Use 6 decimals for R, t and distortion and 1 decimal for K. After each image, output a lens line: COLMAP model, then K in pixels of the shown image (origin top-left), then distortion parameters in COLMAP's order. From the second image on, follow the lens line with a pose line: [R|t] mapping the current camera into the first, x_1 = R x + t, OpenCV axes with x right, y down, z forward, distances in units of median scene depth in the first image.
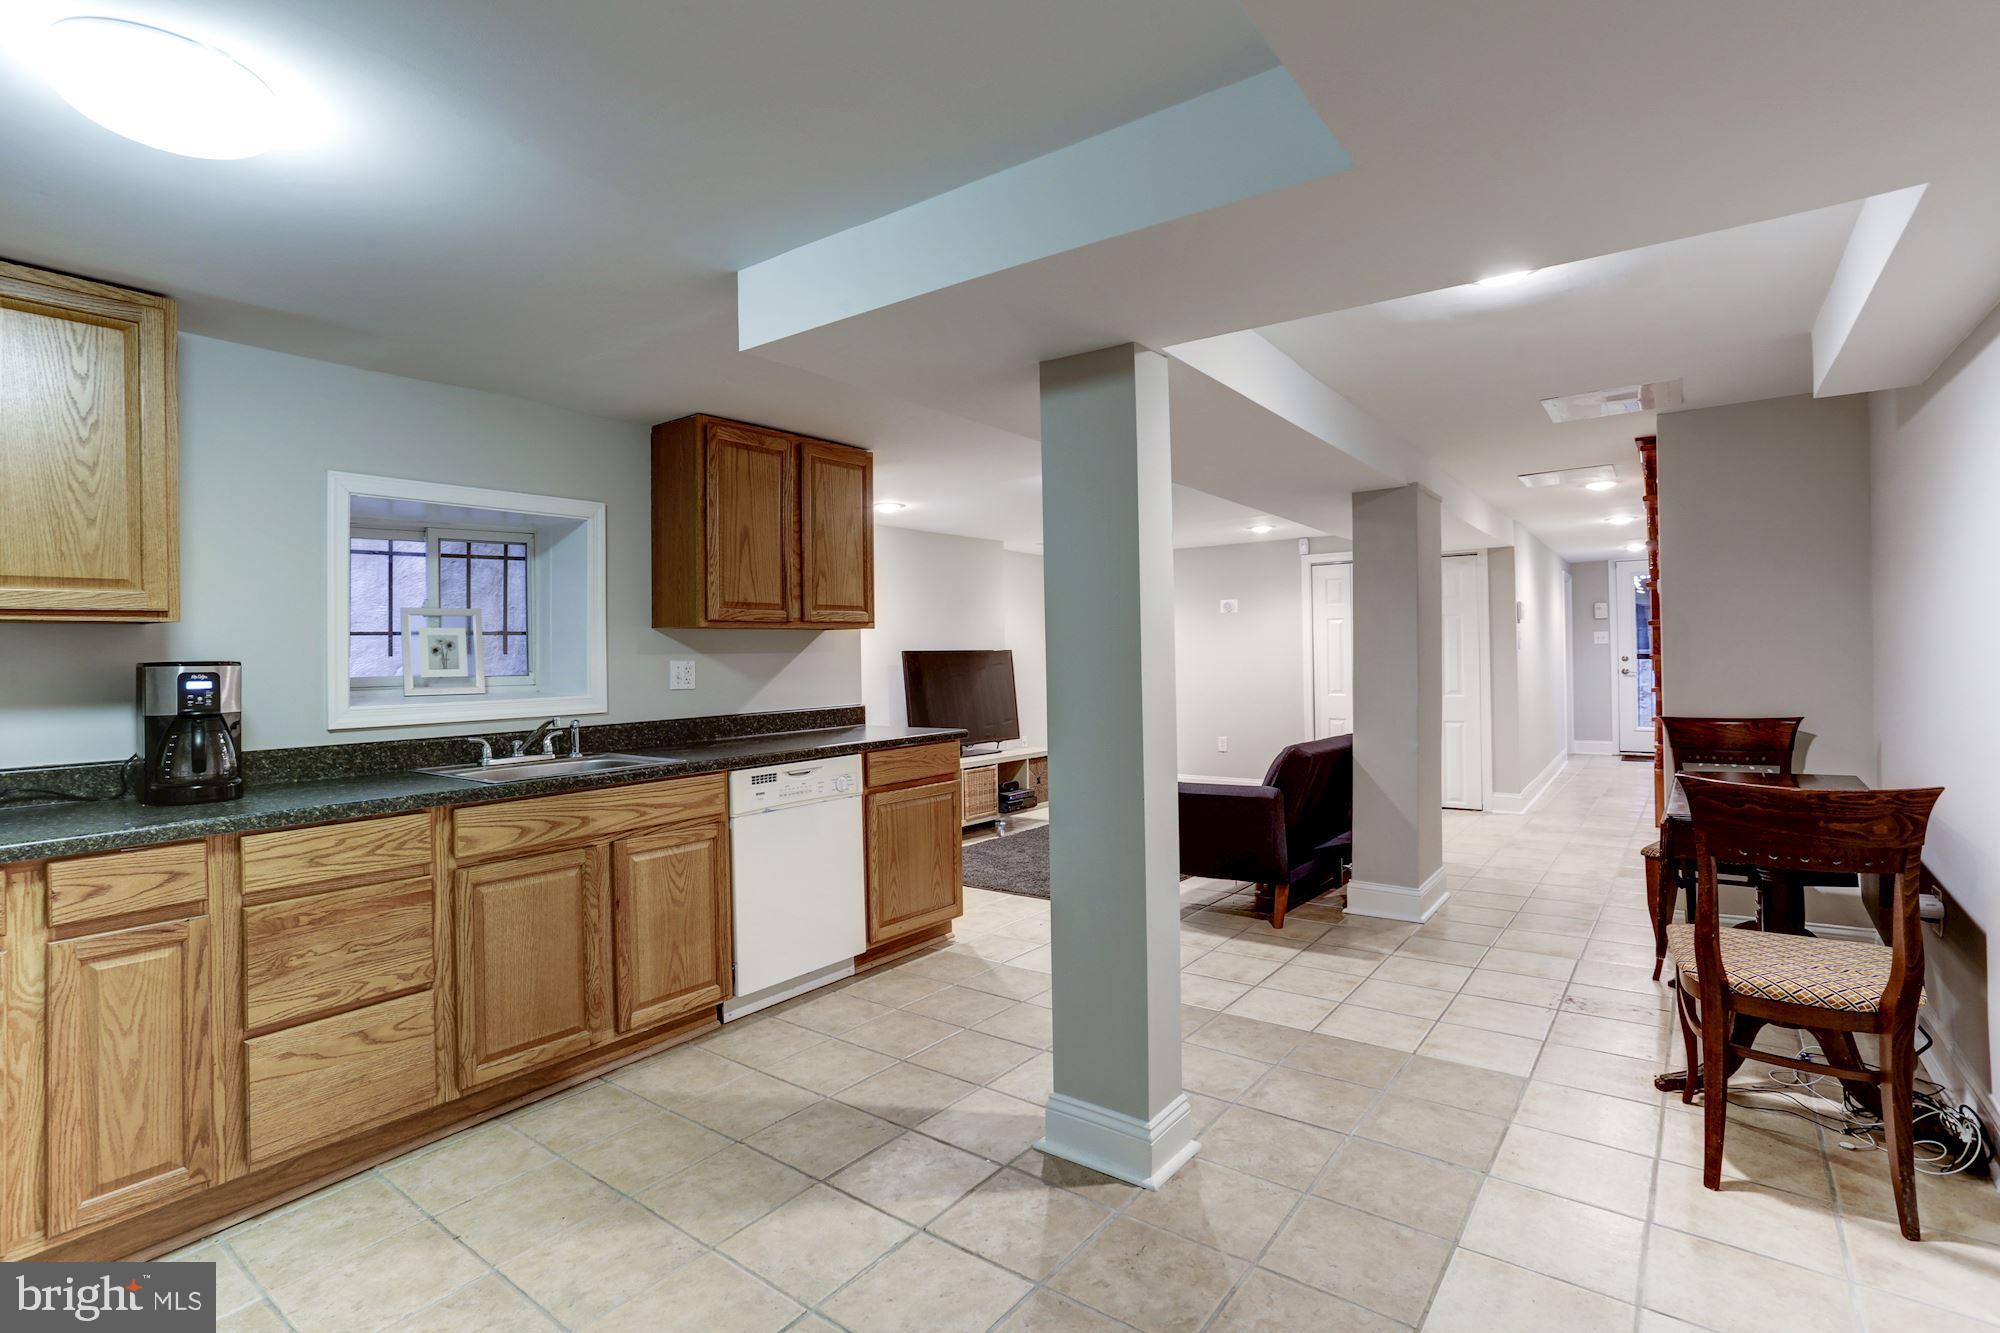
lens RADIAL K [[962.6, 0, 971.7], [0, 962.6, 645.0], [0, 0, 1]] dist [-0.062842, 0.034034]
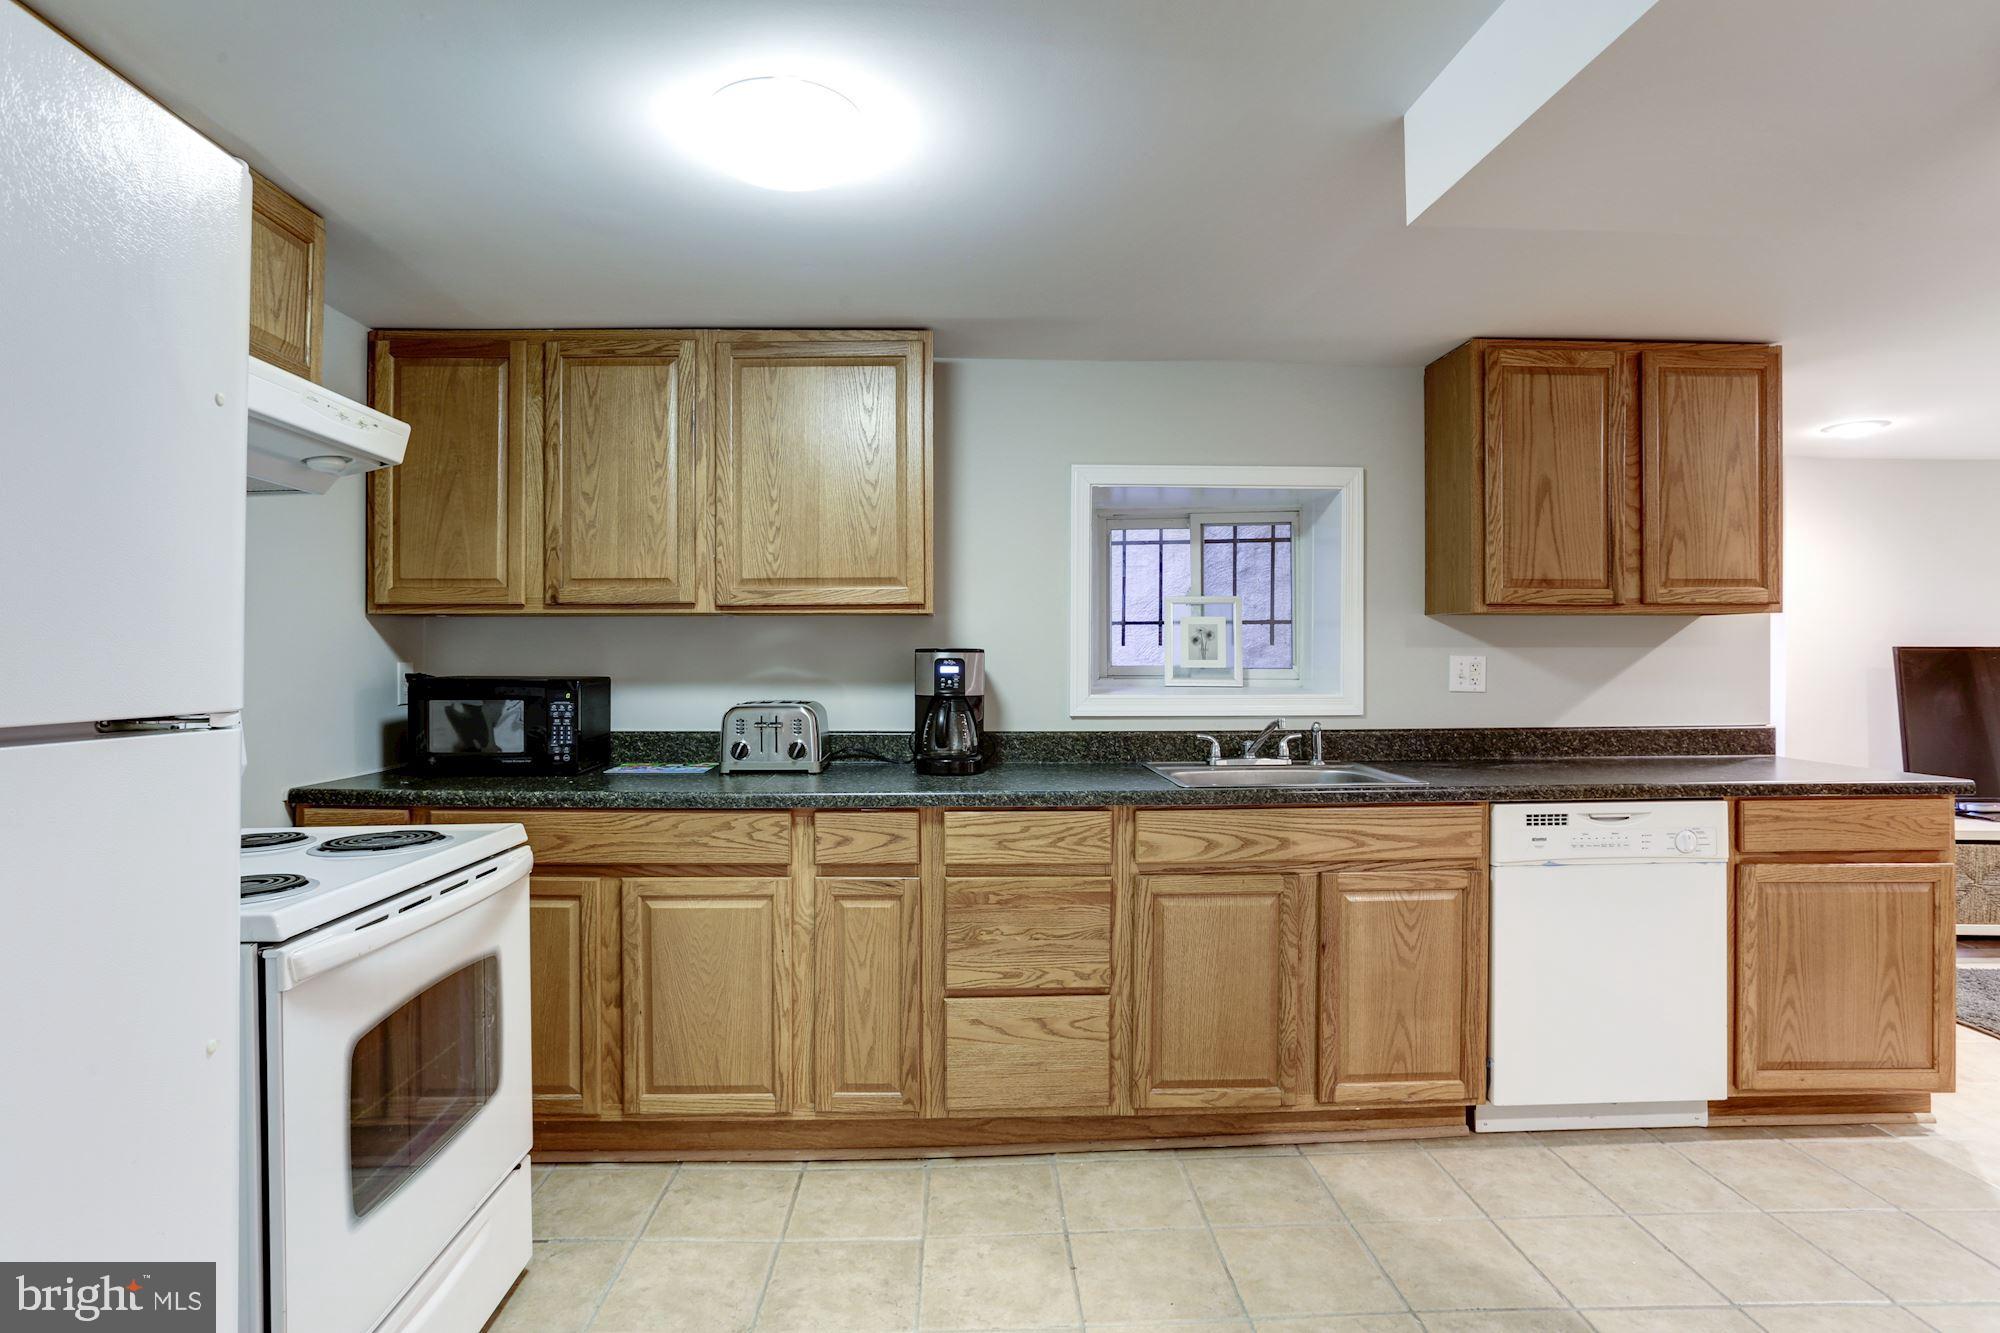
lens RADIAL K [[995.7, 0, 990.0], [0, 995.7, 647.4], [0, 0, 1]] dist [-0.066072, 0.034259]
pose [[0.633007, 0.014367, -0.774013, 0.100103], [-0.003838, 0.999874, 0.015421, -0.001821], [0.774137, -0.006791, 0.632982, 0.227641]]
